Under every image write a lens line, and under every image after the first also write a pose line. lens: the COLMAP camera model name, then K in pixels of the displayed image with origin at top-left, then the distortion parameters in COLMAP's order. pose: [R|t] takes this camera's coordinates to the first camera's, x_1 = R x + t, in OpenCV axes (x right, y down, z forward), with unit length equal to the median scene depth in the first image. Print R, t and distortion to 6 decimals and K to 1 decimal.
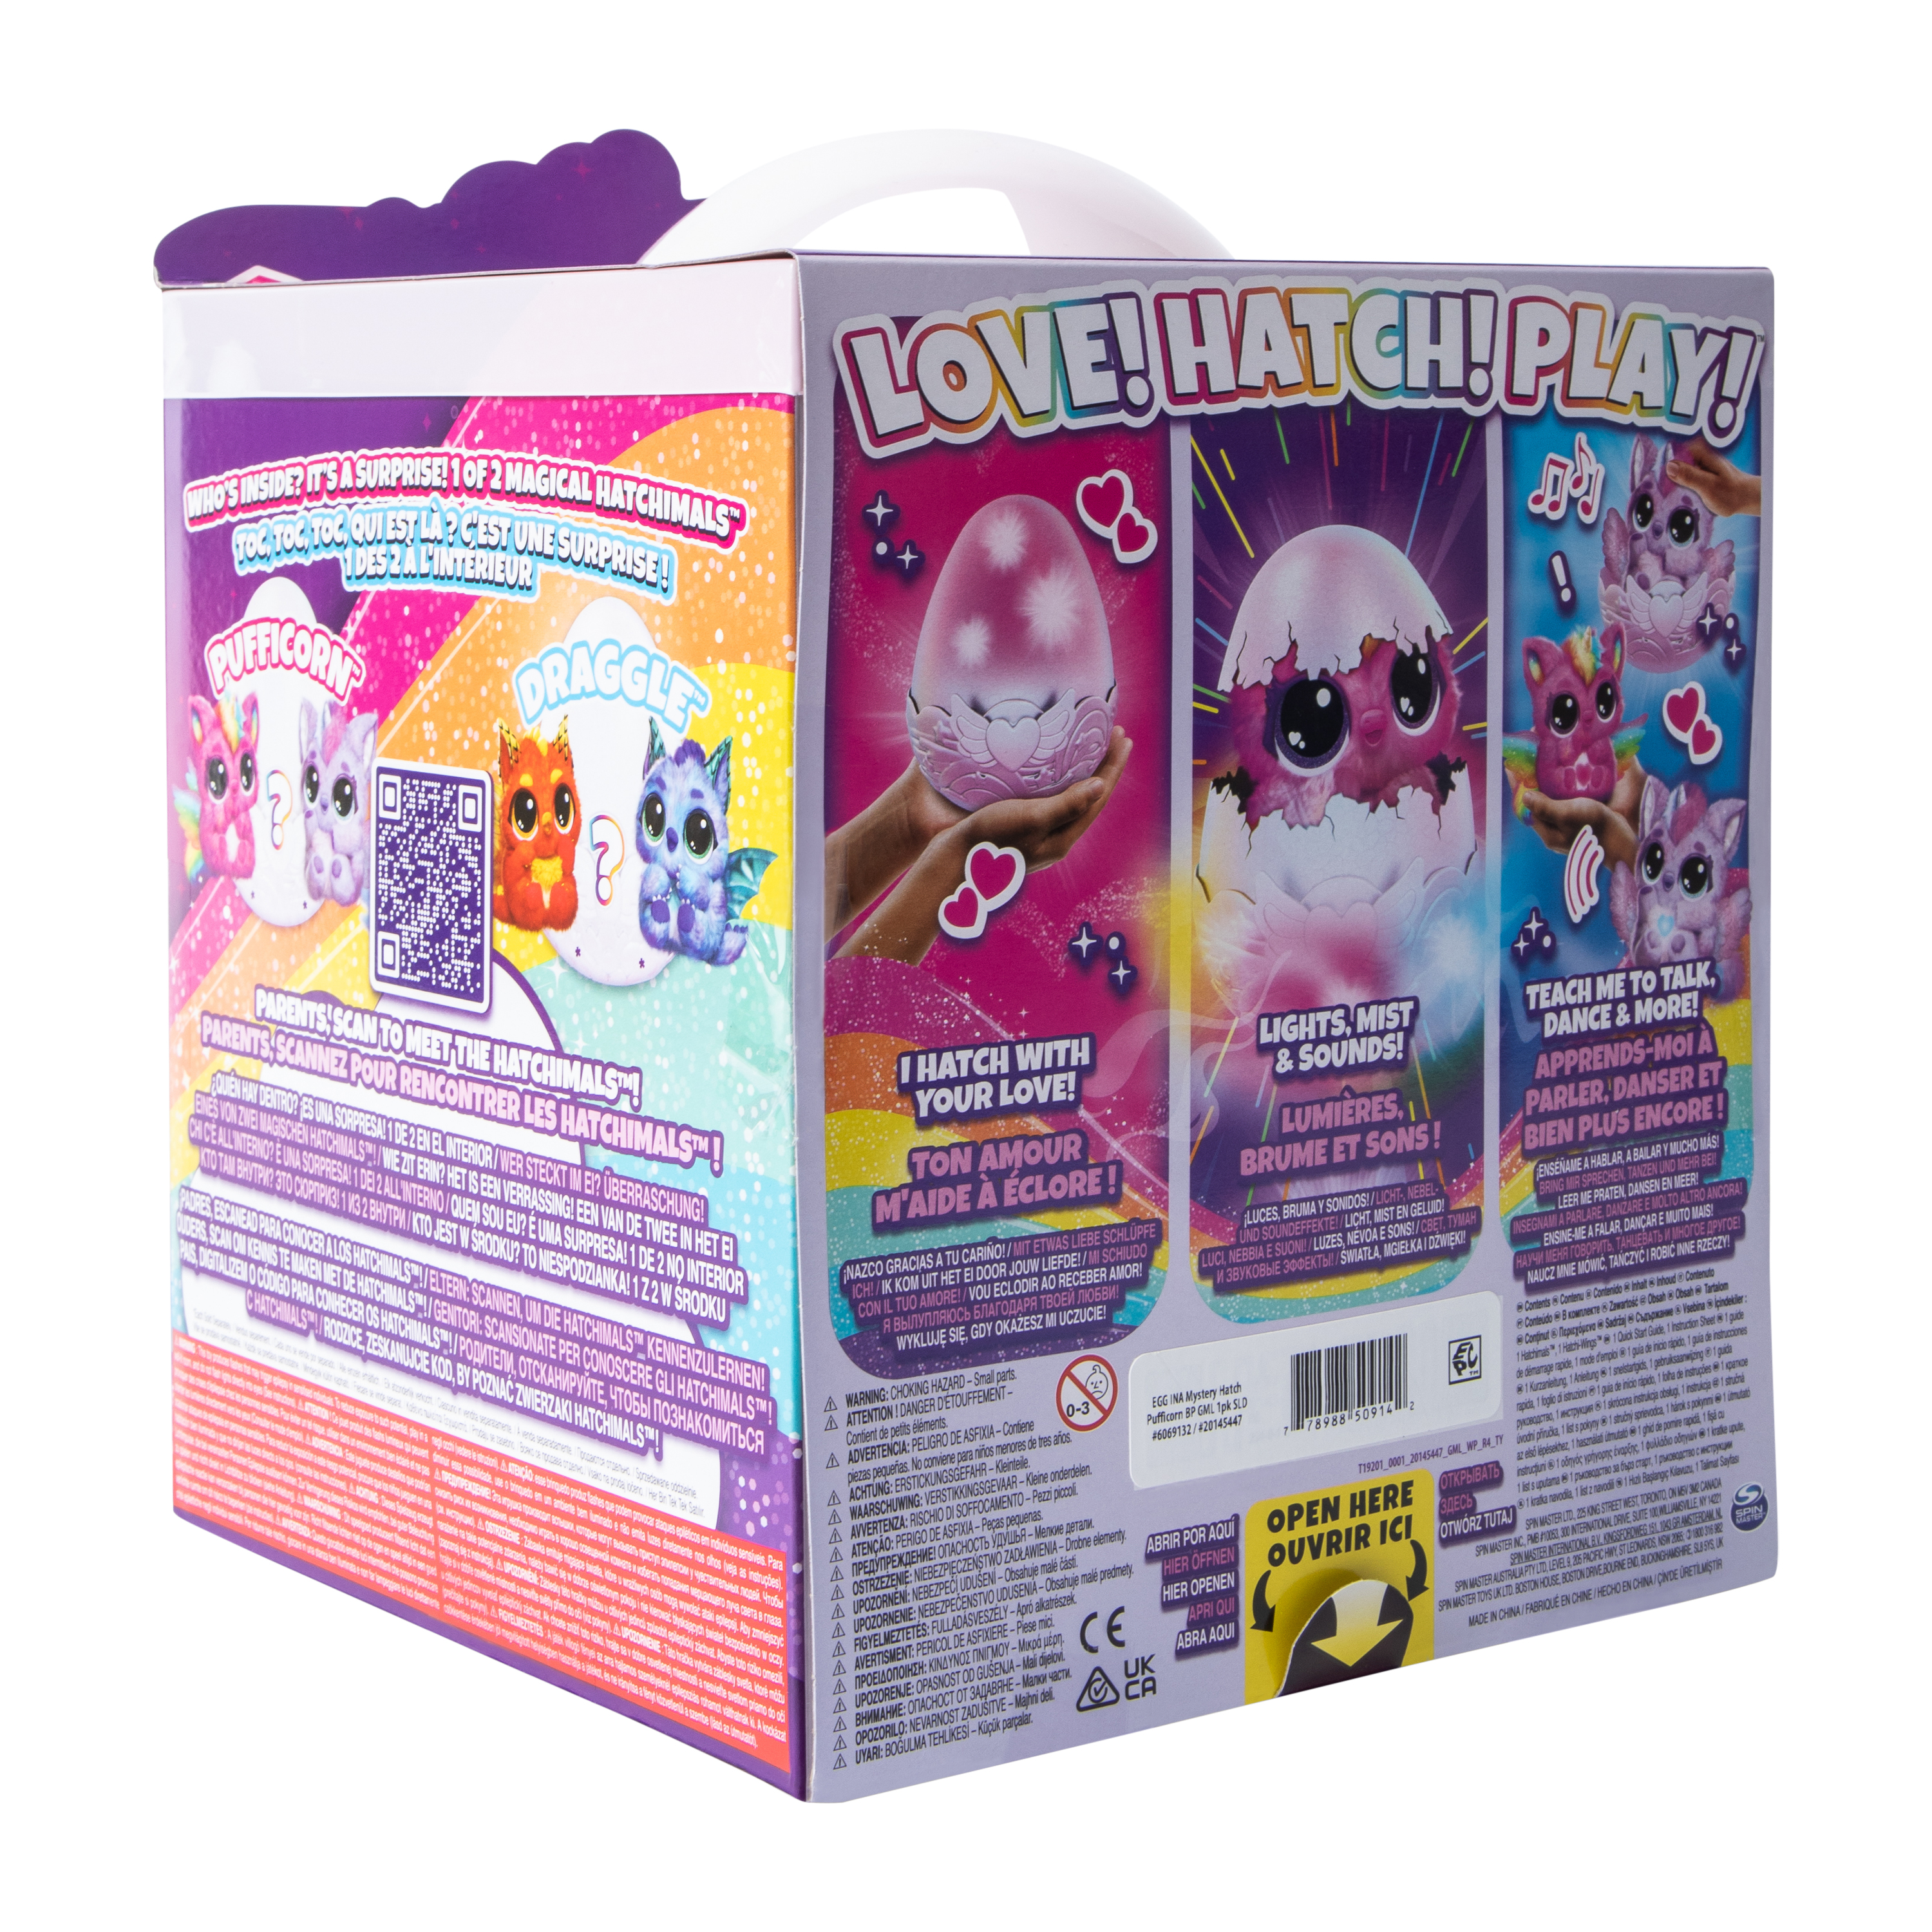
lens RADIAL K [[4351.3, 0, 966.2], [0, 4351.3, 977.5], [0, 0, 1]] dist [0.029720, 0.000000]
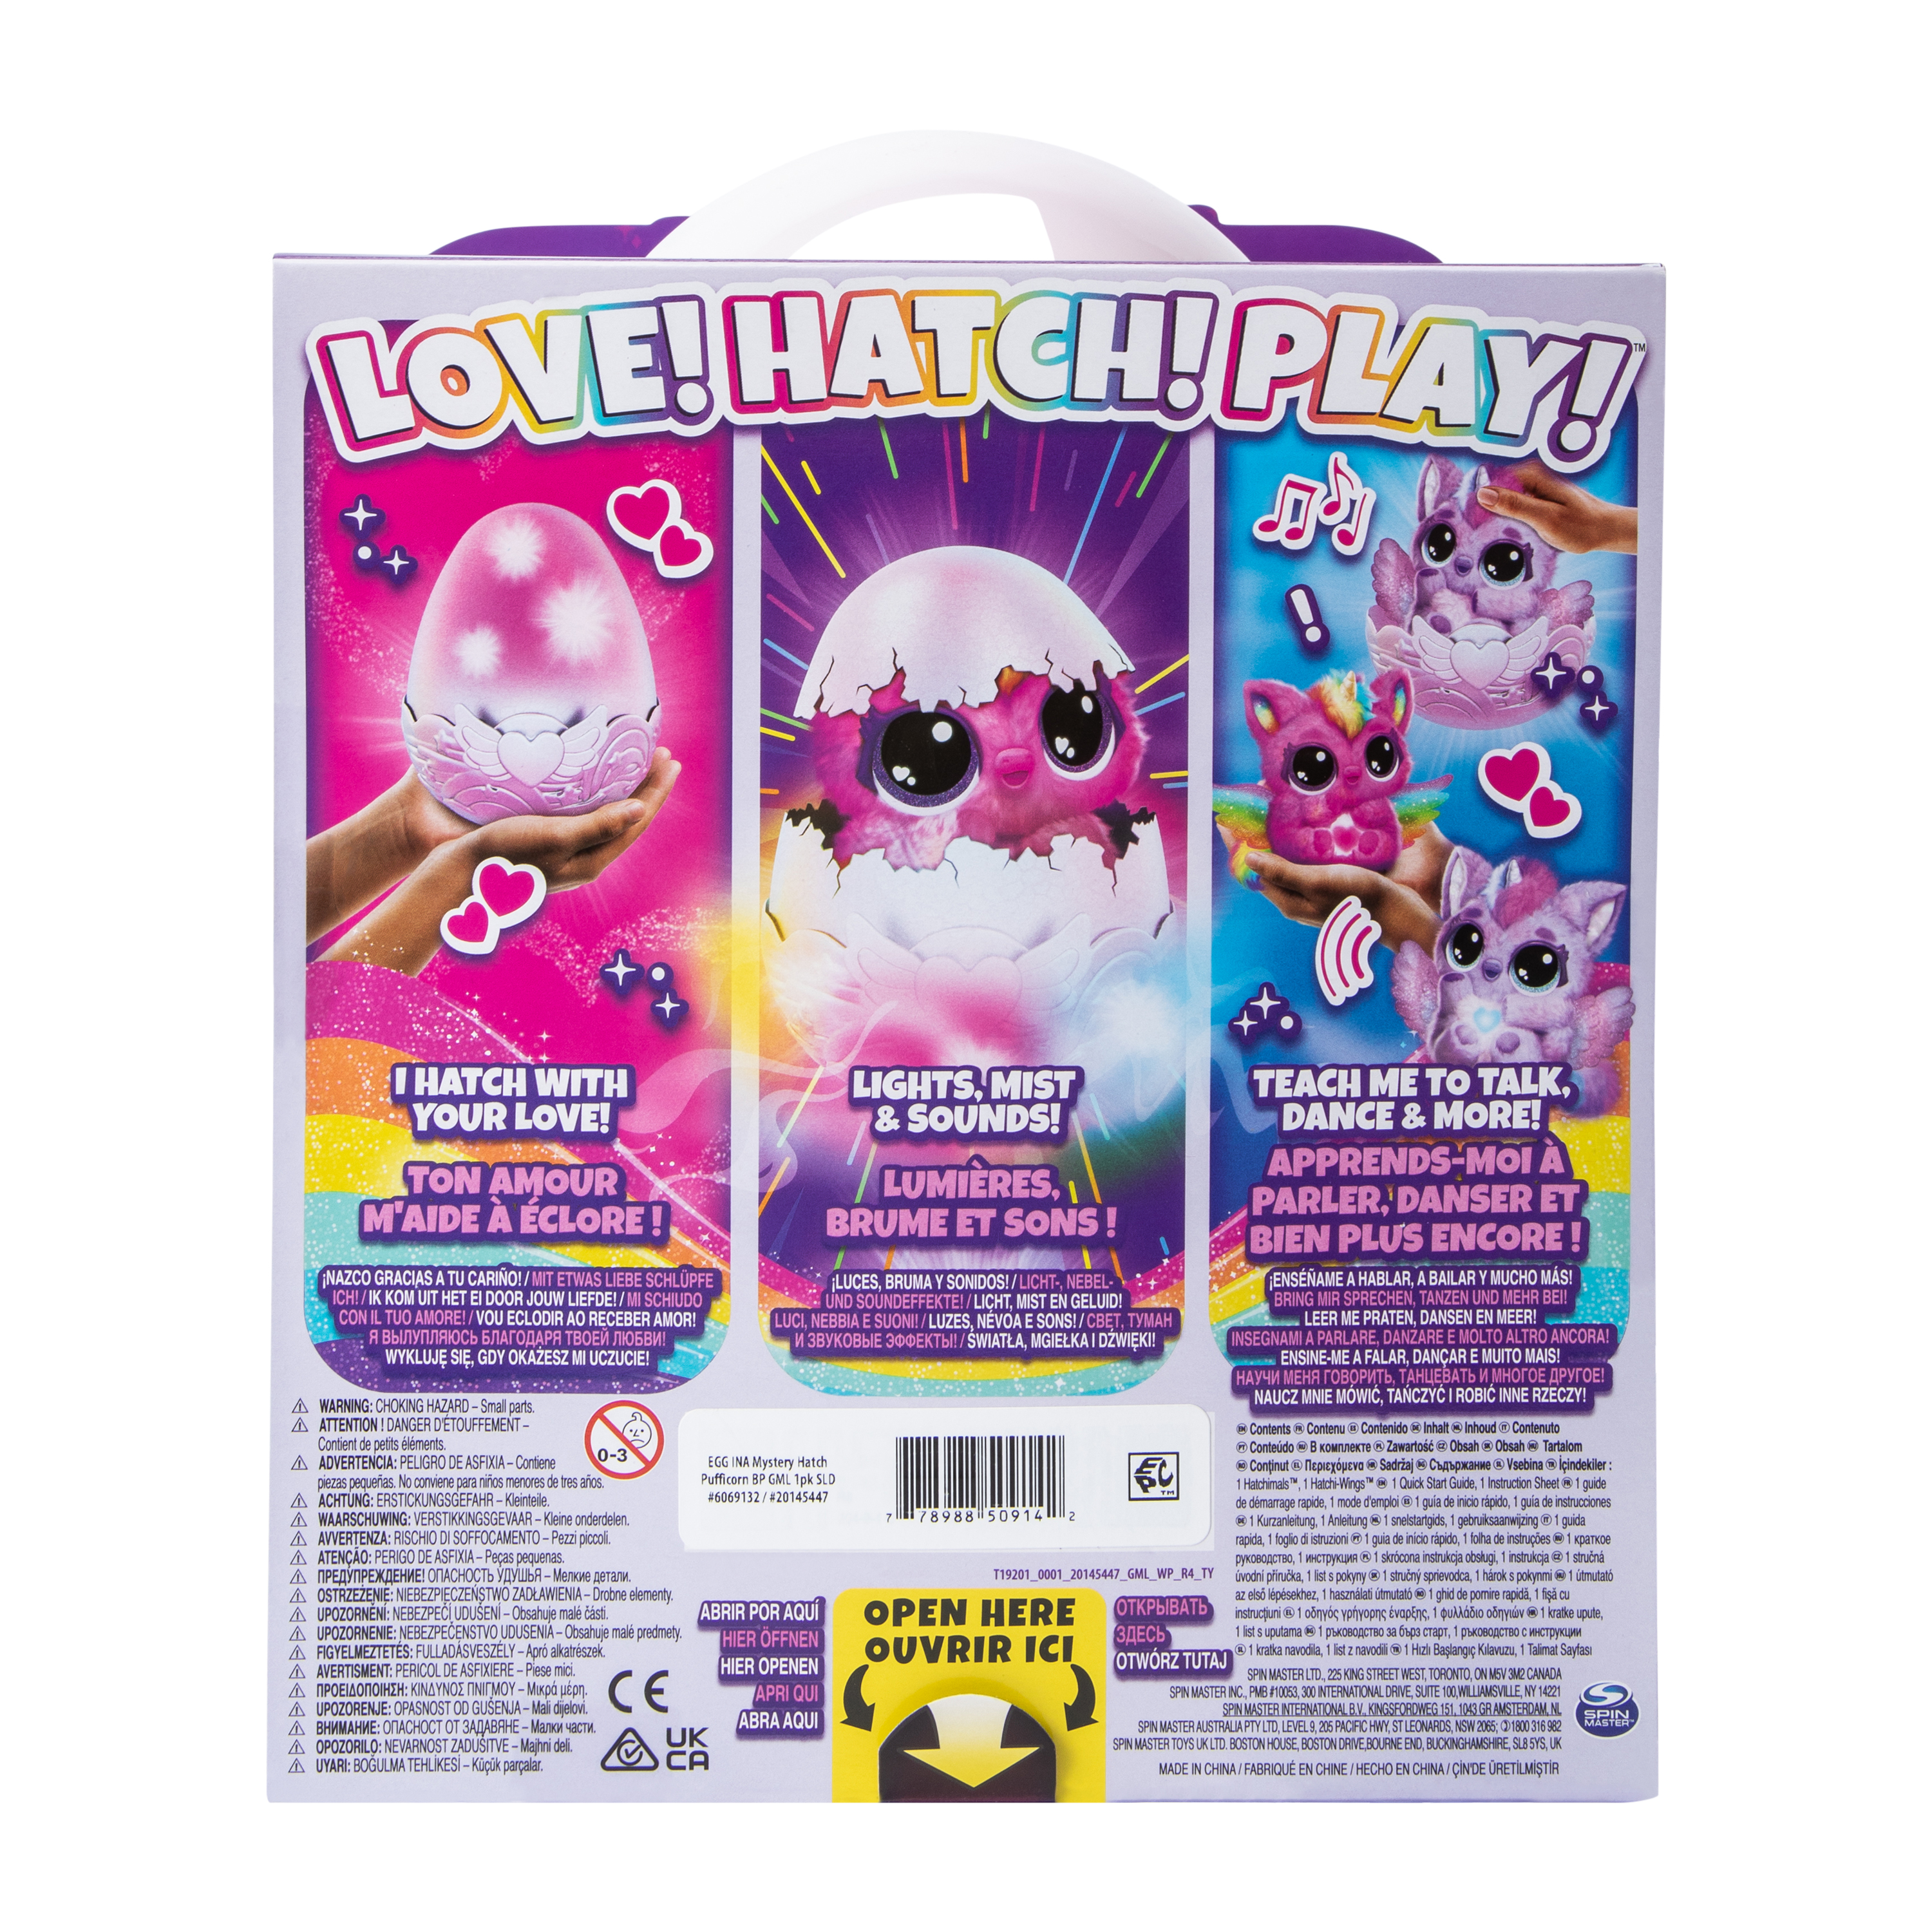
lens RADIAL K [[4351.3, 0, 966.9], [0, 4351.3, 953.0], [0, 0, 1]] dist [0.029720, 0.000000]
pose [[0.821677, 0.075708, -0.564903, 0.606432], [-0.086010, 0.996259, 0.008413, -0.025366], [0.563427, 0.041675, 0.825114, 0.238823]]
